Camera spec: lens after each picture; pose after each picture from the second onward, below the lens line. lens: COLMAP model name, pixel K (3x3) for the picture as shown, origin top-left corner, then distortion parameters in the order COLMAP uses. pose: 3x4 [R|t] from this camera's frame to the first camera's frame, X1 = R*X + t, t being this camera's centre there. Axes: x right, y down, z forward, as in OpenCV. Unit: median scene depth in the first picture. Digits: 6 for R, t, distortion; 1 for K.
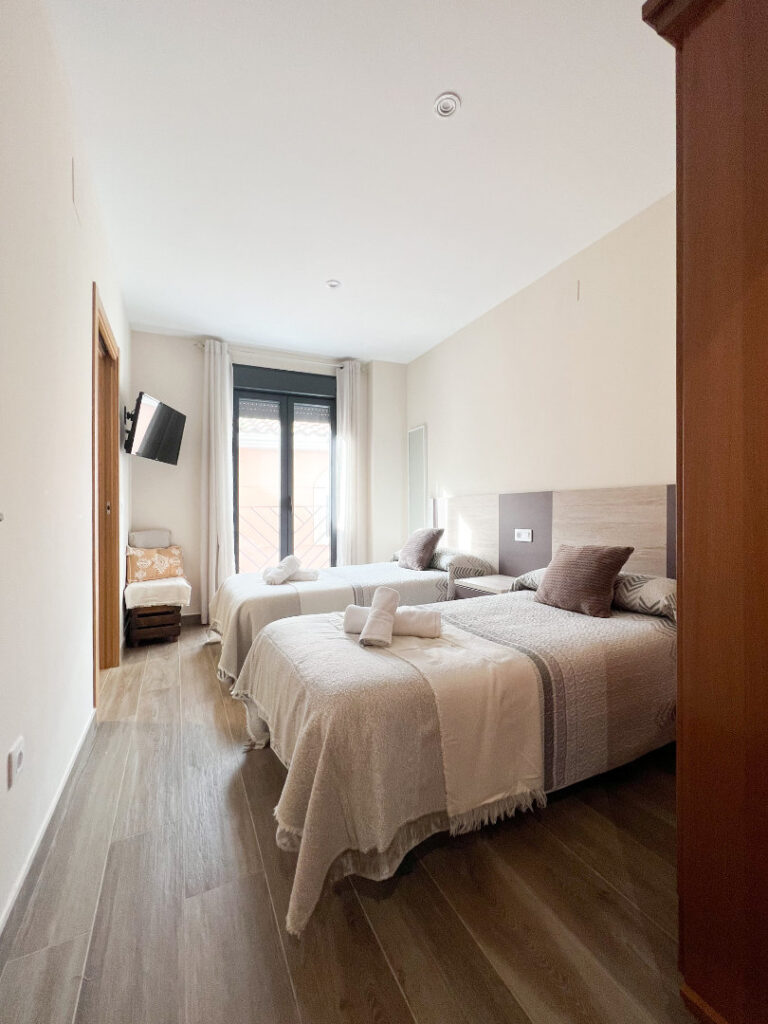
lens RADIAL K [[415.9, 0, 375.5], [0, 415.9, 516.3], [0, 0, 1]] dist [-0.000991, -0.000160]
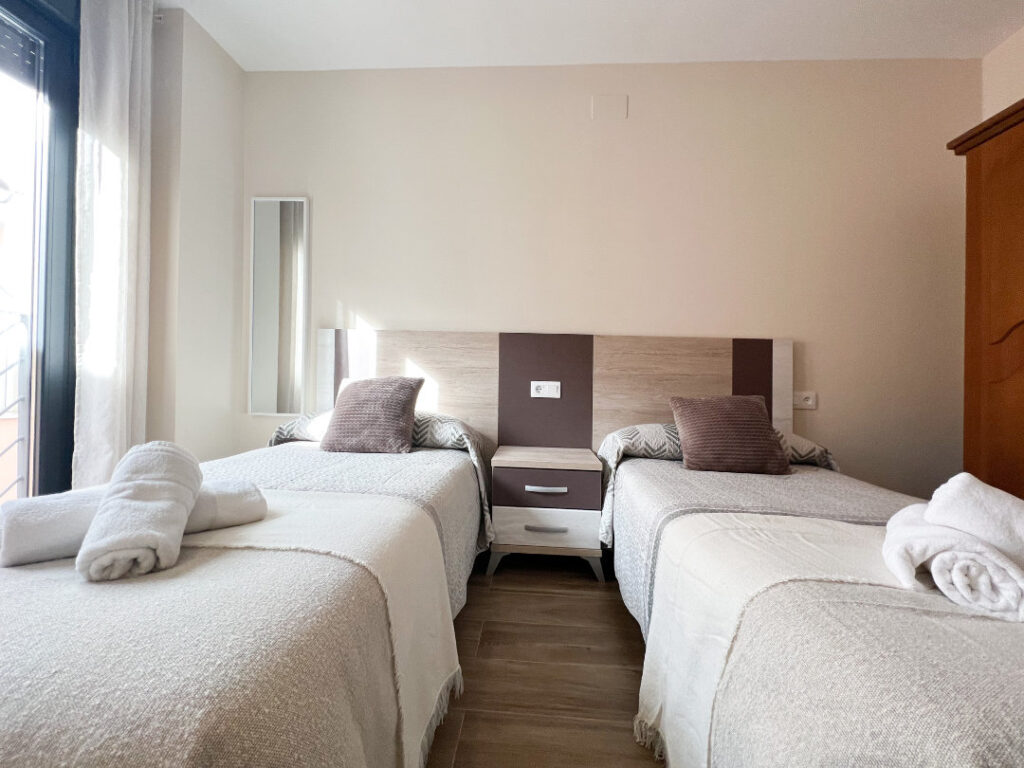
lens RADIAL K [[415.9, 0, 507.4], [0, 415.9, 388.2], [0, 0, 1]] dist [-0.000991, -0.000160]
pose [[0.493317, 0.028739, 0.869375, -0.296114], [-0.028099, 0.999459, -0.017095, 0.051024], [-0.869396, -0.015996, 0.493857, 0.601777]]
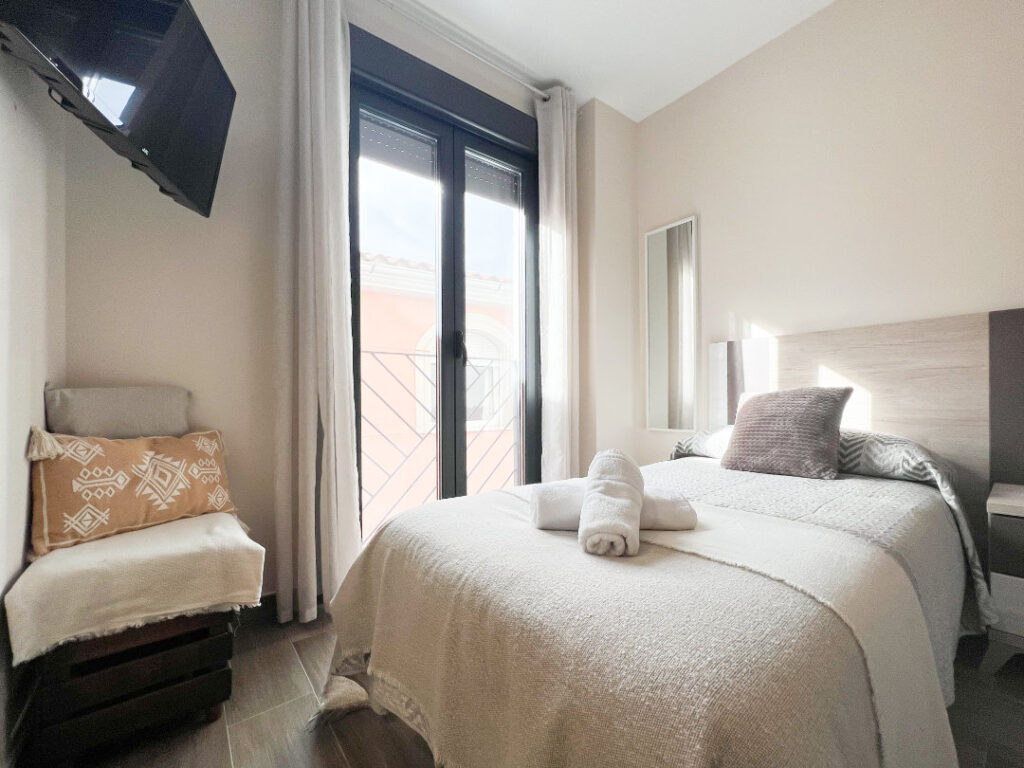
lens RADIAL K [[415.9, 0, 508.5], [0, 415.9, 407.2], [0, 0, 1]] dist [-0.000991, -0.000160]
pose [[0.976575, 0.003327, 0.215152, -0.320658], [-0.003835, 0.999991, 0.001946, 0.052924], [-0.215143, -0.002726, 0.976579, 0.621983]]
